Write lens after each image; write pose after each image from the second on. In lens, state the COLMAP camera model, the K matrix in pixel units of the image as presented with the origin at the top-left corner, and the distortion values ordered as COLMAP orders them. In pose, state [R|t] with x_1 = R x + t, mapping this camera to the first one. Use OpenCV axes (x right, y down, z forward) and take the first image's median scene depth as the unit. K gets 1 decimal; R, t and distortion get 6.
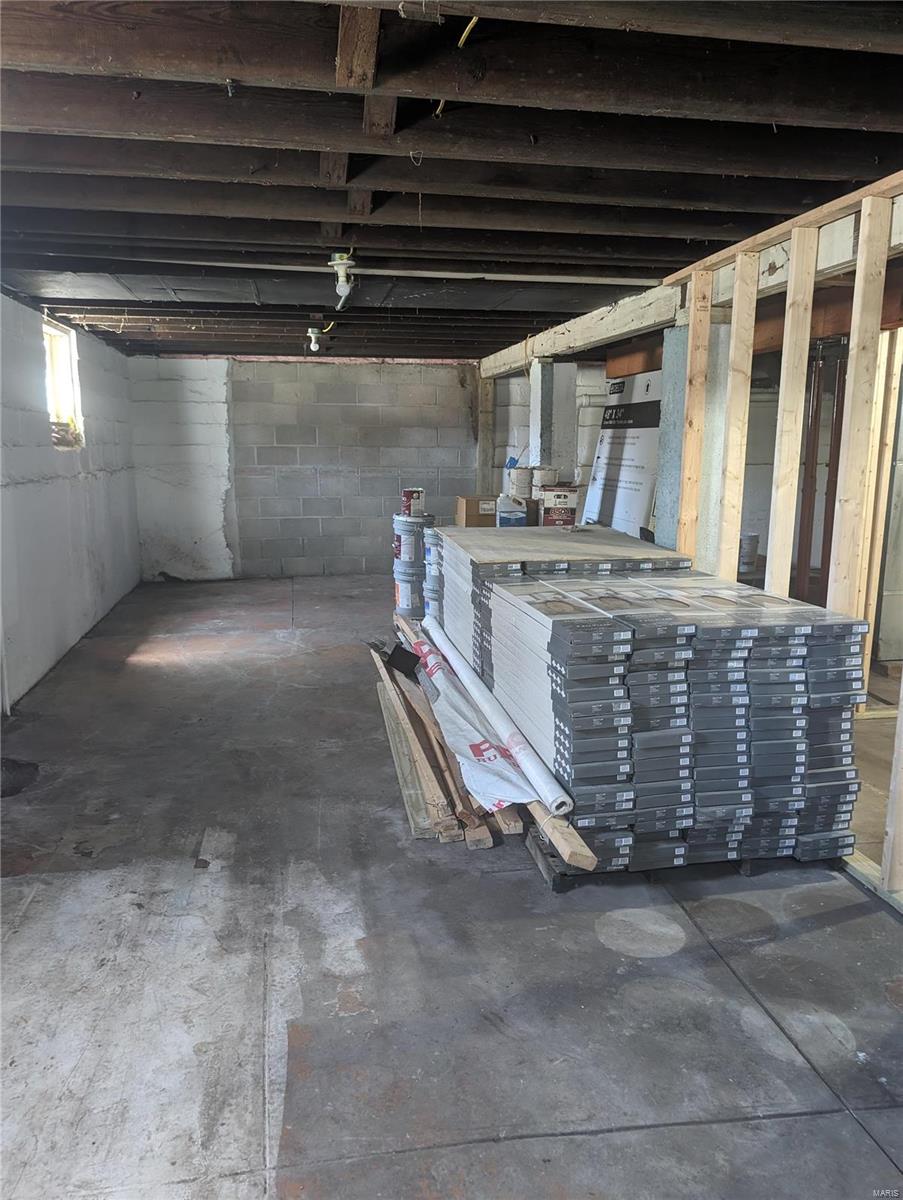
lens RADIAL K [[862.4, 0, 450.5], [0, 862.4, 599.2], [0, 0, 1]] dist [0.018306, -0.011404]
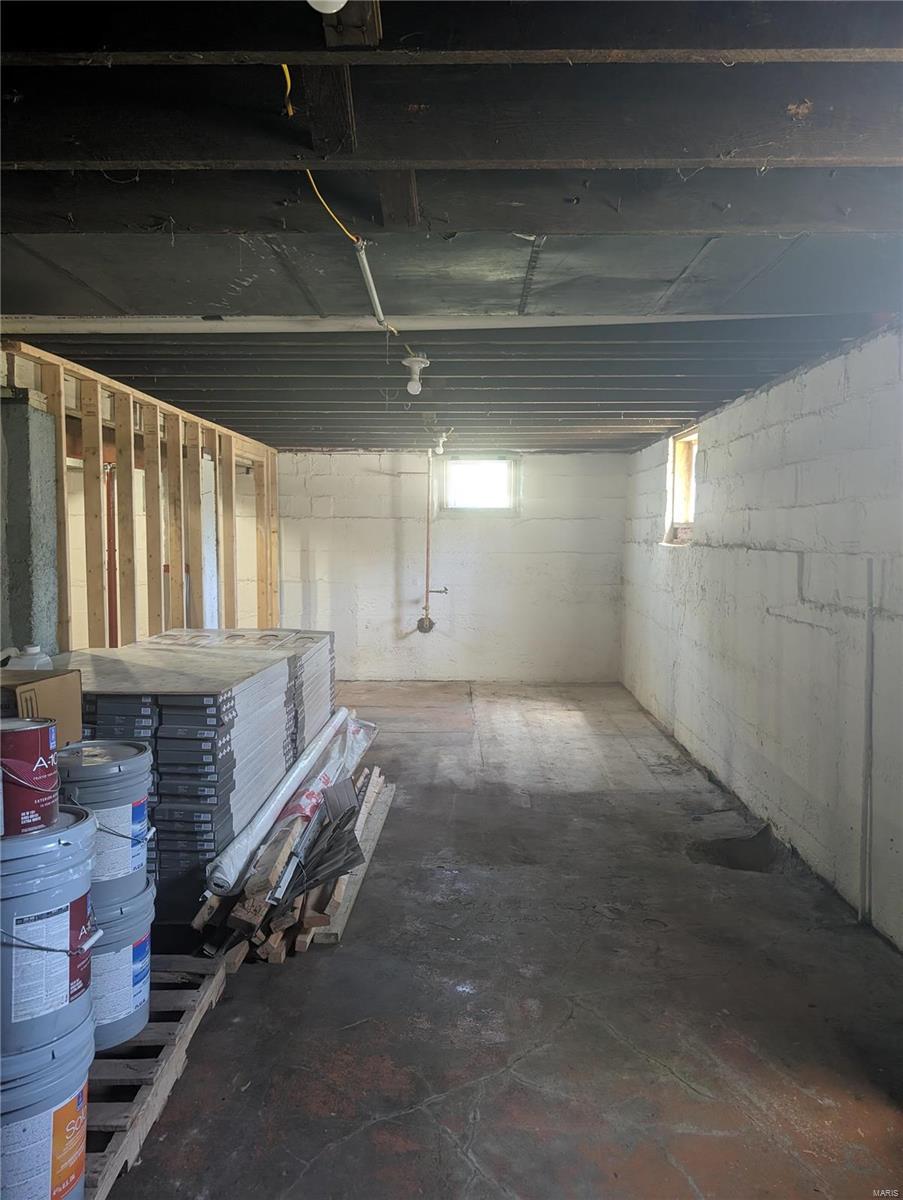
lens RADIAL K [[862.4, 0, 449.8], [0, 862.4, 598.8], [0, 0, 1]] dist [0.018306, -0.011404]
pose [[-0.981210, -0.018218, 0.192083, -0.526881], [0.029390, 0.969804, 0.242110, -0.529202], [-0.190694, 0.243206, -0.951045, 2.904119]]
